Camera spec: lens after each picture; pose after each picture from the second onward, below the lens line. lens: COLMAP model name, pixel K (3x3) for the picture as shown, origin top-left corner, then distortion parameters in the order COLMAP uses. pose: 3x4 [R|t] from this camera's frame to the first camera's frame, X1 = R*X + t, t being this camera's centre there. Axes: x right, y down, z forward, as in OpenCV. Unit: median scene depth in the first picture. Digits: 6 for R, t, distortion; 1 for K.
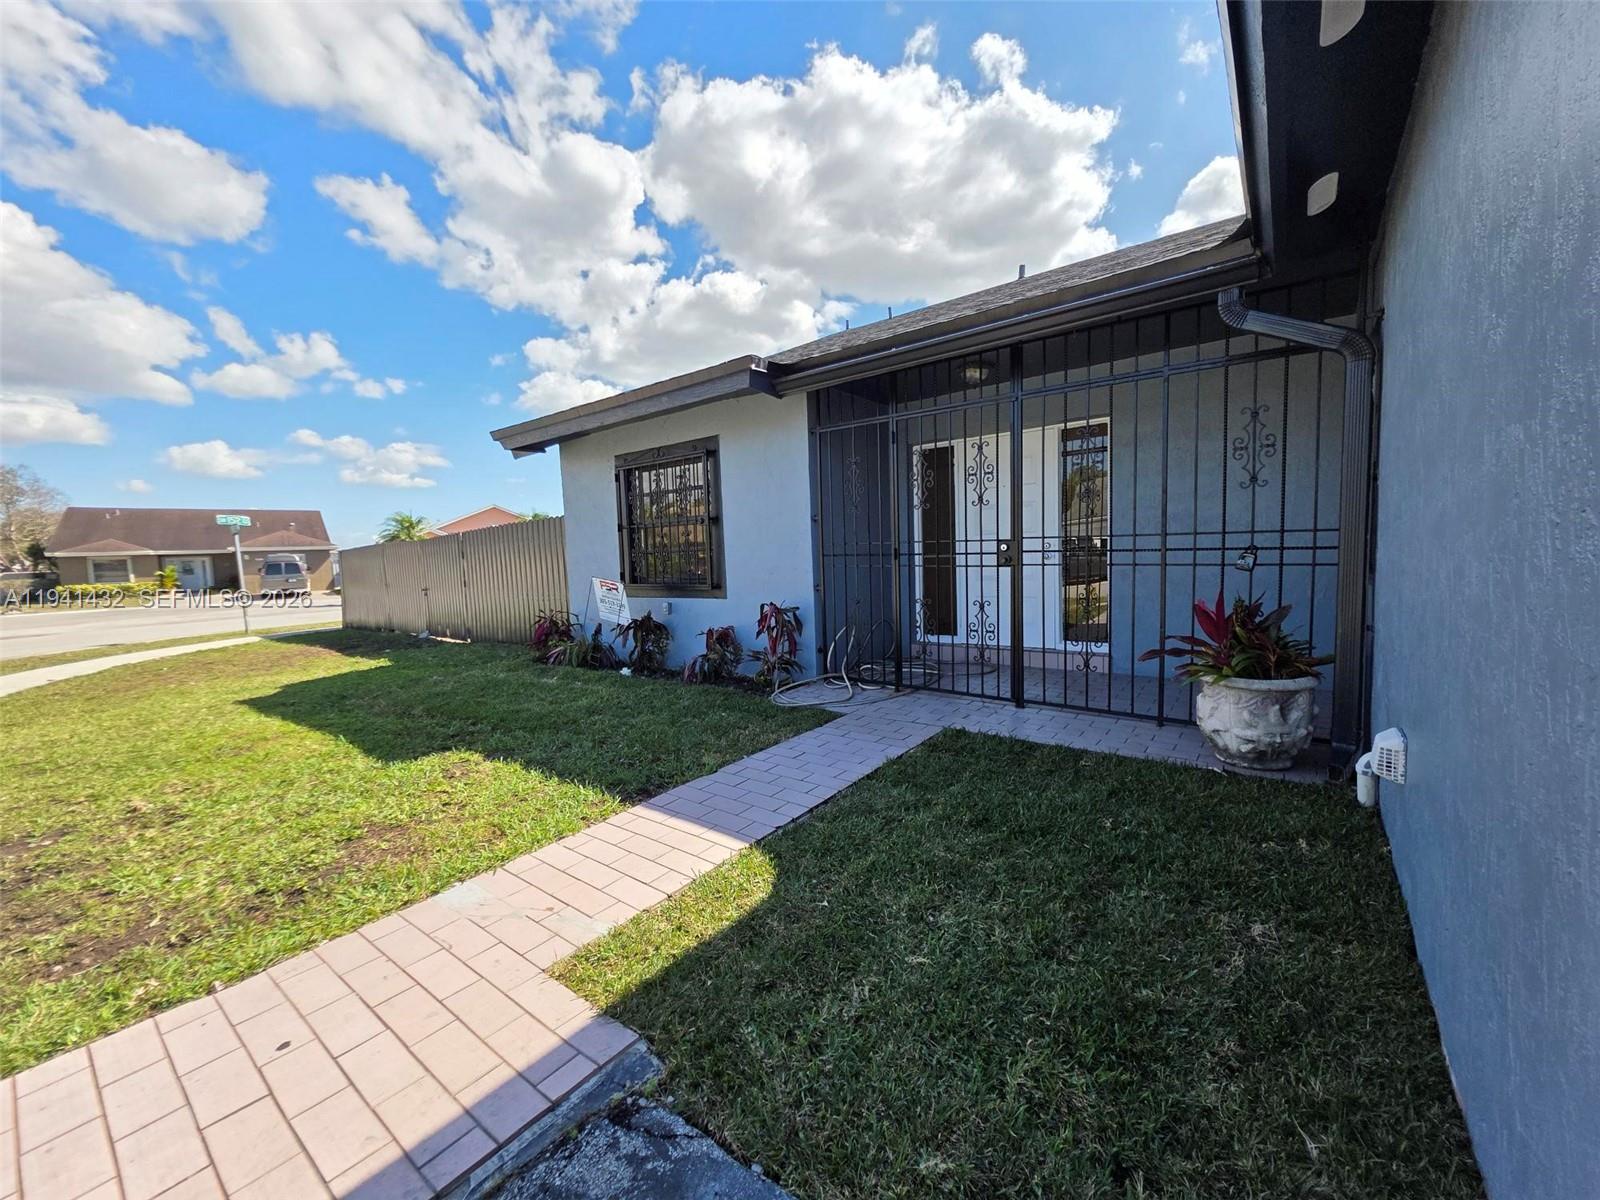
lens RADIAL K [[635.2, 0, 792.0], [0, 635.2, 609.5], [0, 0, 1]] dist [0.003898, -0.000681]
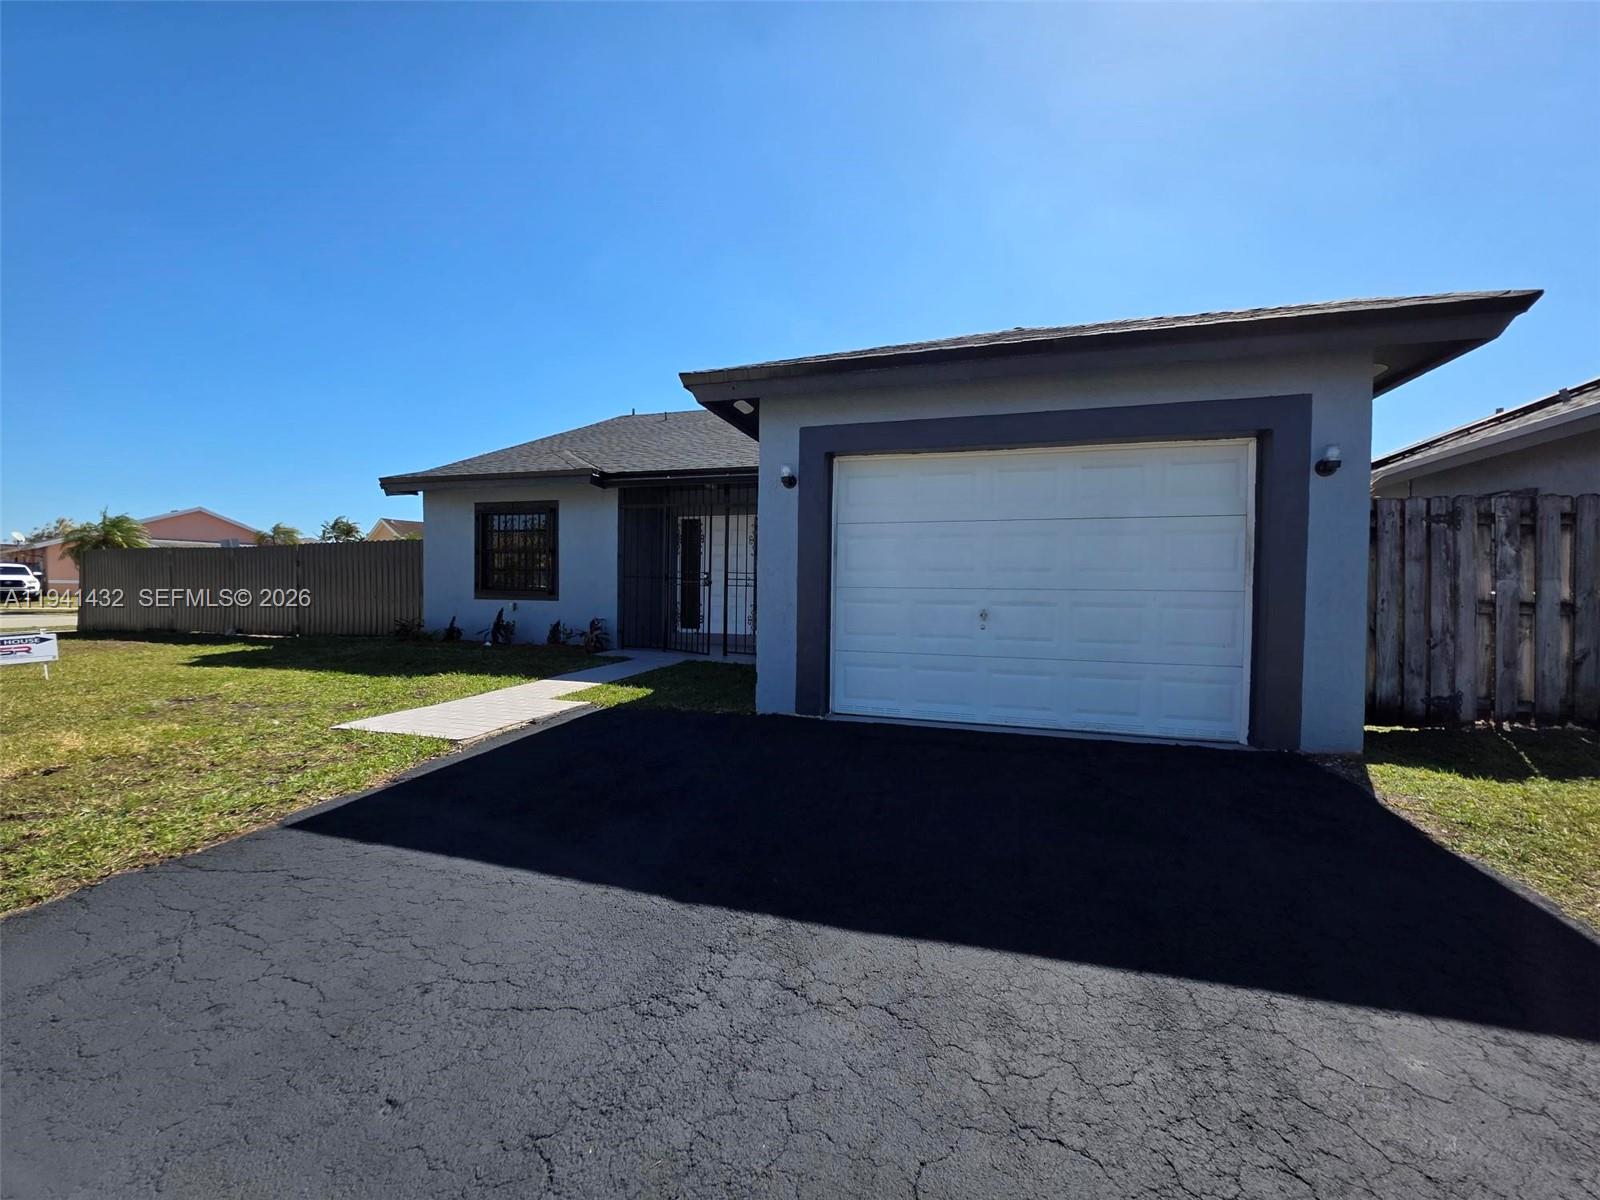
lens RADIAL K [[635.2, 0, 797.6], [0, 635.2, 596.9], [0, 0, 1]] dist [0.003898, -0.000681]
pose [[0.930406, 0.036225, 0.364735, -0.128803], [-0.010299, 0.997295, -0.072780, 0.083869], [-0.366385, 0.063959, 0.928263, -0.715458]]
